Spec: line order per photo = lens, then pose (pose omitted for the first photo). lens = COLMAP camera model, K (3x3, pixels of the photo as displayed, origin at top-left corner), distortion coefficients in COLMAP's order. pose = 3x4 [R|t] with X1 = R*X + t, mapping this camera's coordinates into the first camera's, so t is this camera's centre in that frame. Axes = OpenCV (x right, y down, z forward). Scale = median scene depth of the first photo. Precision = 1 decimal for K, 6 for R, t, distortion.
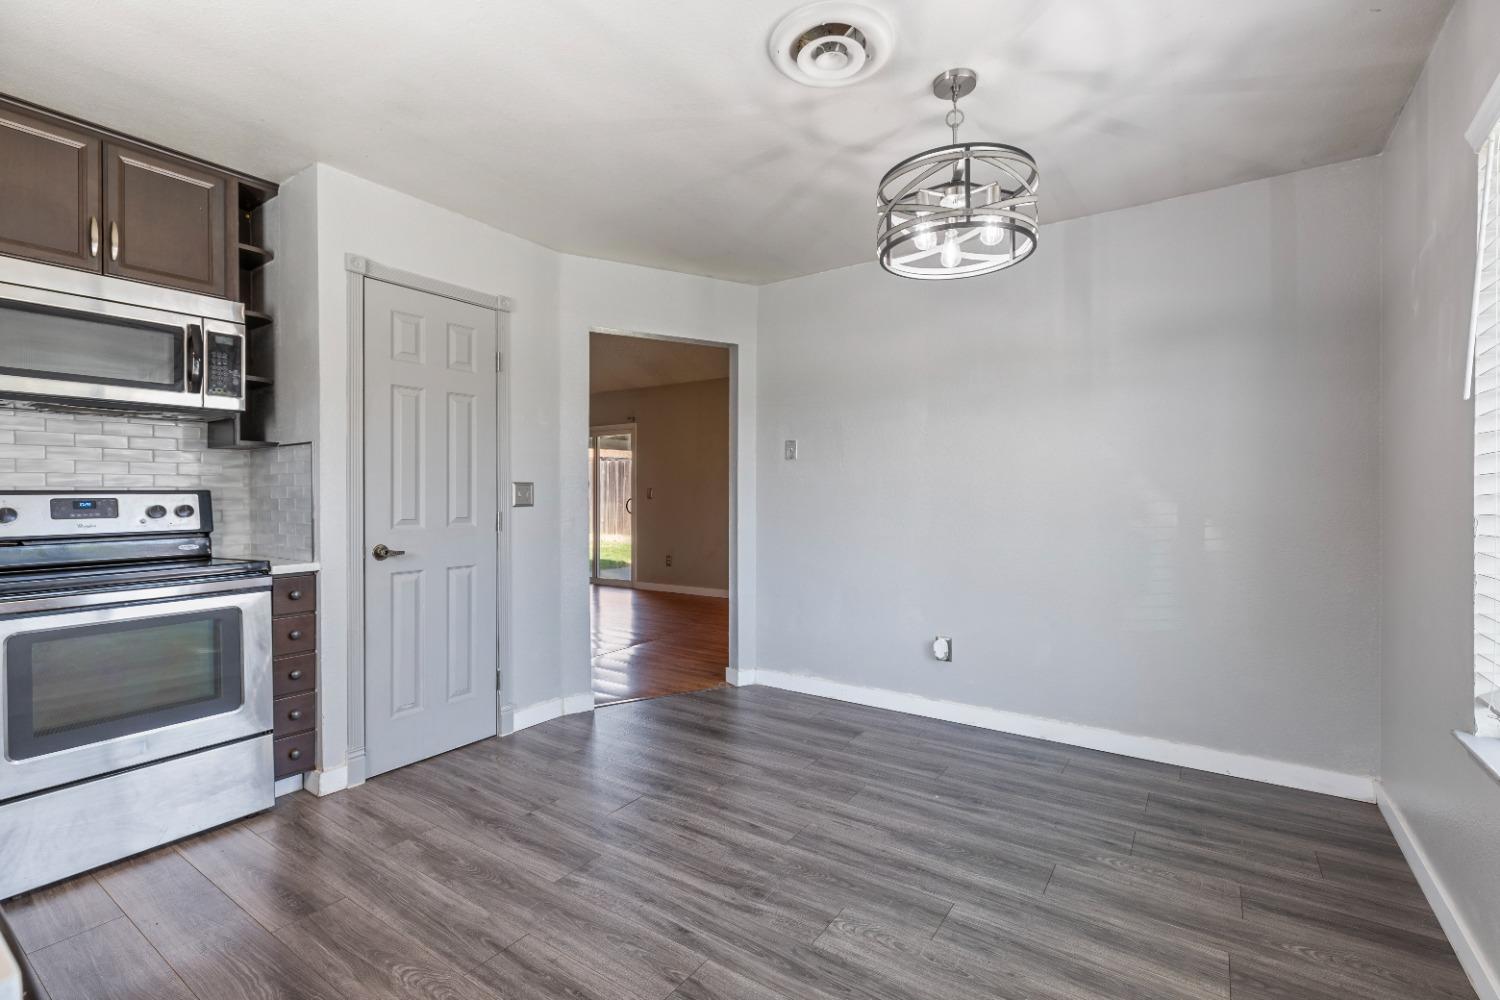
lens RADIAL K [[675.1, 0, 751.6], [0, 675.1, 494.6], [0, 0, 1]] dist [0.006251, -0.001092]
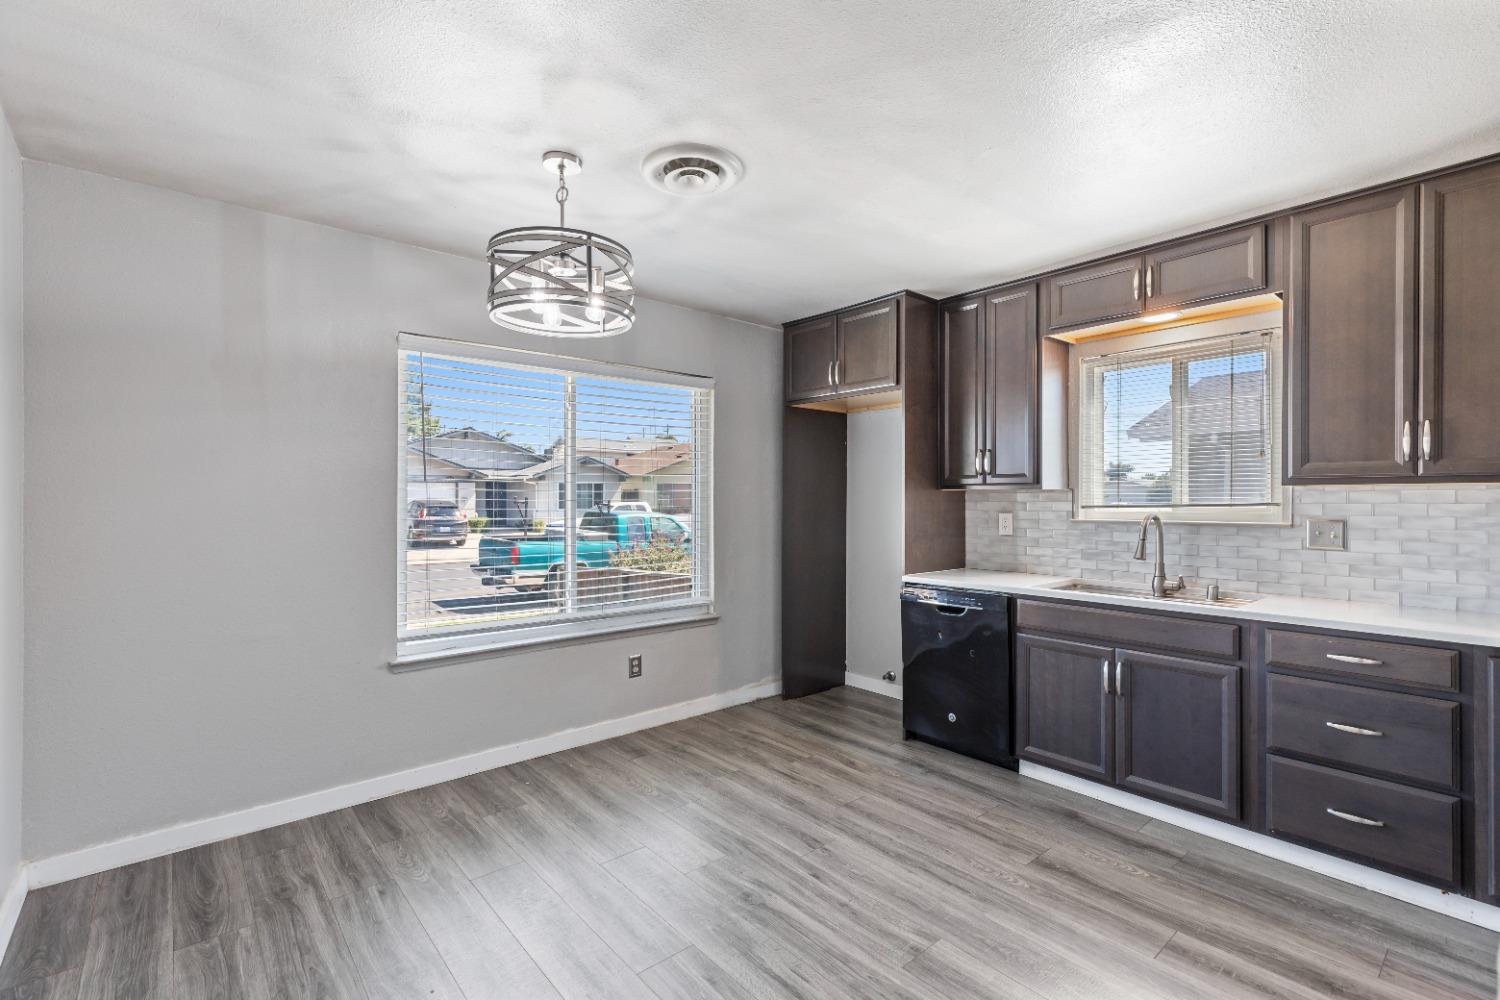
lens RADIAL K [[675.1, 0, 754.8], [0, 675.1, 502.4], [0, 0, 1]] dist [0.006251, -0.001092]
pose [[-0.968091, -0.001039, 0.250596, -0.235083], [0.000632, 0.999978, 0.006587, -0.059183], [-0.250597, 0.006535, -0.968069, 1.719571]]
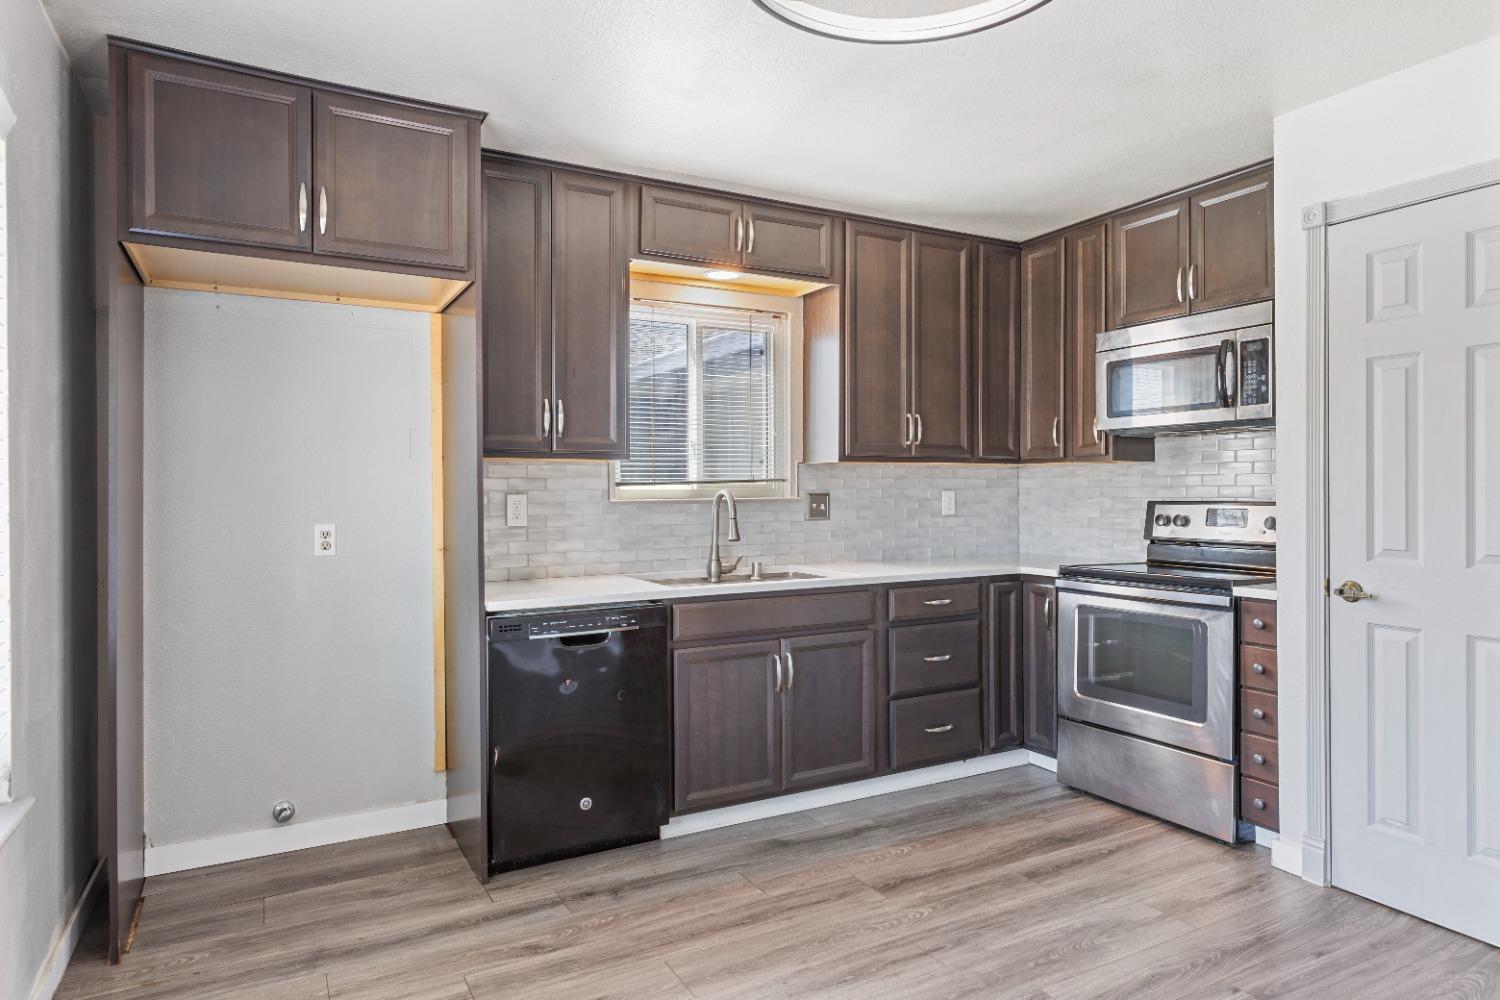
lens RADIAL K [[879.9, 0, 750.3], [0, 879.9, 492.7], [0, 0, 1]] dist [0.006188, -0.000115]
pose [[-0.449026, 0.007434, -0.893488, 0.700098], [0.002812, 0.999972, 0.006907, -0.034285], [0.893514, 0.000589, -0.449035, 0.992032]]
